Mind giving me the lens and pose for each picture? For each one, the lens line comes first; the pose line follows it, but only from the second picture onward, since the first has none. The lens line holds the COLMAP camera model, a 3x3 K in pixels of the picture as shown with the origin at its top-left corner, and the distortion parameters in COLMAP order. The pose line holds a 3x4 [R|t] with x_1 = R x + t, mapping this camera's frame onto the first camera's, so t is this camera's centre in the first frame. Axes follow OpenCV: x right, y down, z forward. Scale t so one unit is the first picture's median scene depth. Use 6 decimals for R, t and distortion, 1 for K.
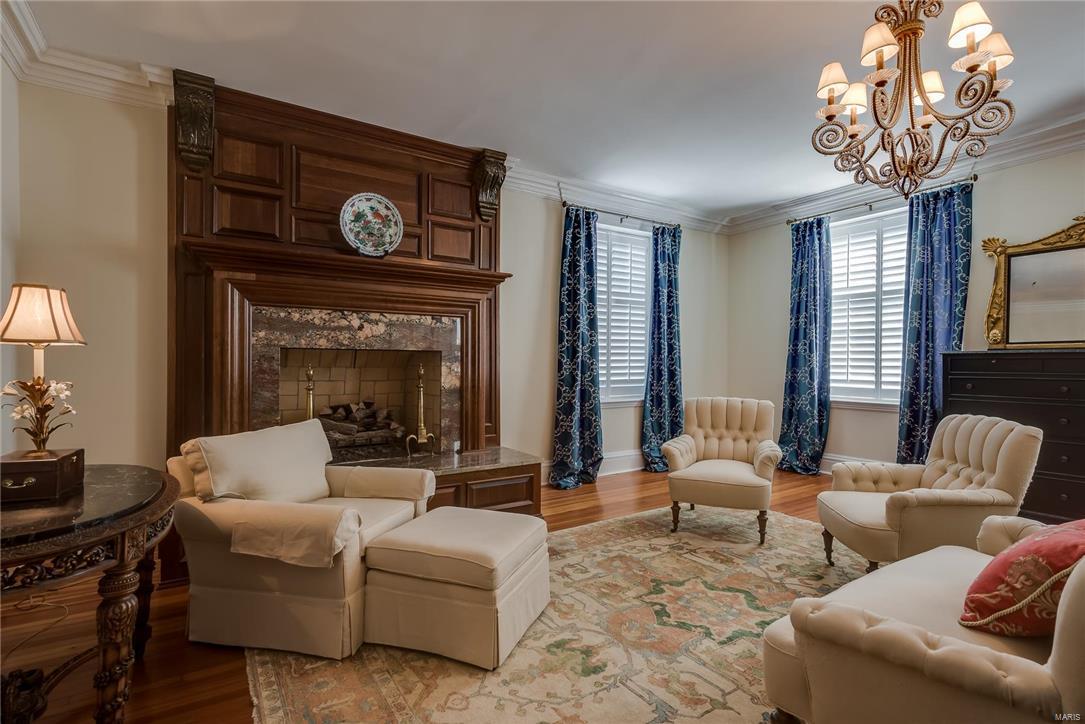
lens RADIAL K [[520.5, 0, 530.9], [0, 520.5, 361.5], [0, 0, 1]] dist [0.016211, -0.003194]
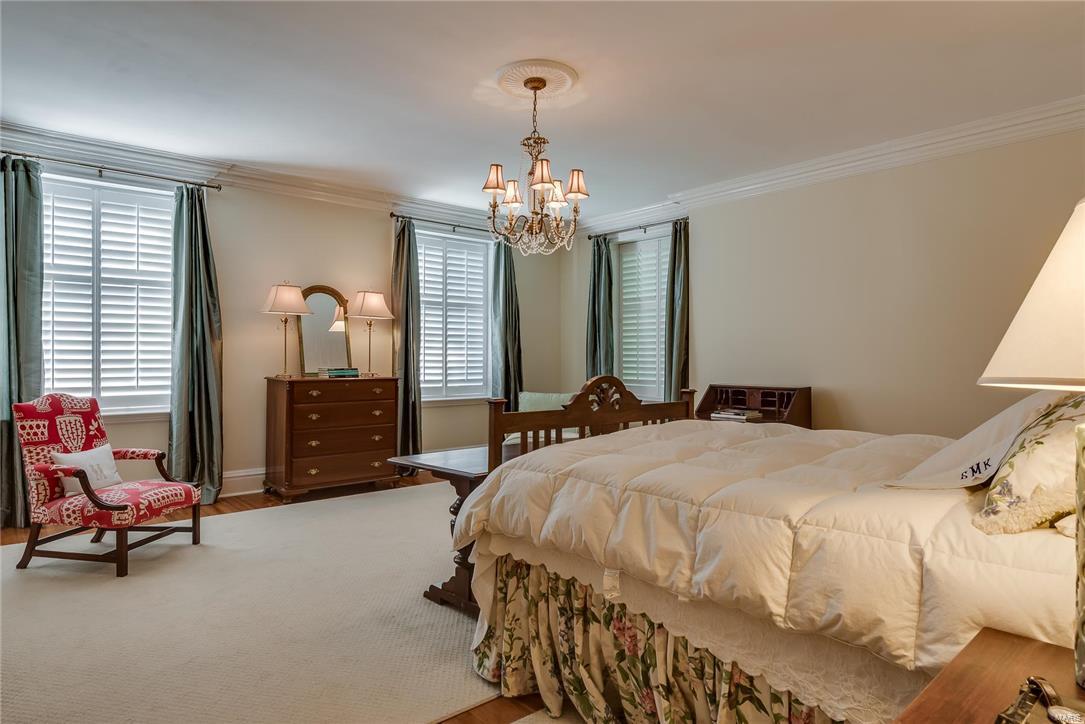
lens RADIAL K [[699.4, 0, 542.4], [0, 699.4, 362.3], [0, 0, 1]] dist [-0.007559, -0.001463]
pose [[-0.159748, -0.002764, 0.987154, -0.612192], [0.000949, 0.999995, 0.002954, -0.004706], [-0.987157, 0.001409, -0.159745, 0.589404]]
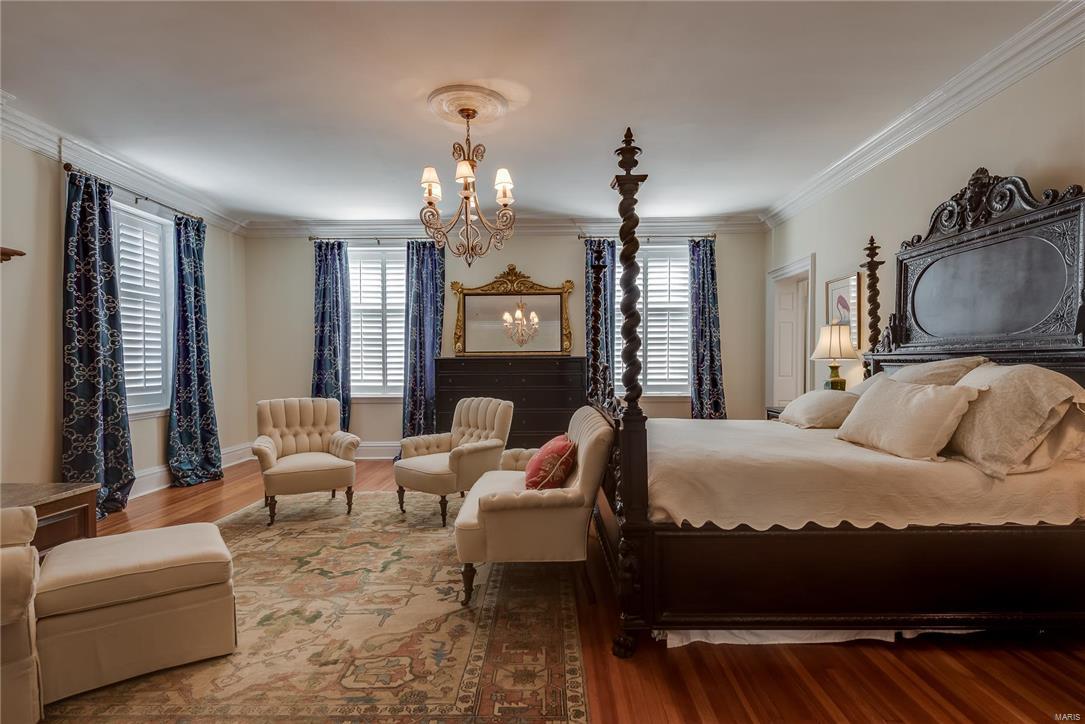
lens RADIAL K [[520.5, 0, 540.3], [0, 520.5, 370.4], [0, 0, 1]] dist [0.016211, -0.003194]
pose [[0.576483, -0.015367, 0.816964, -0.181614], [0.005070, 0.999871, 0.015230, -0.003004], [-0.817093, -0.004637, 0.576487, -0.045810]]
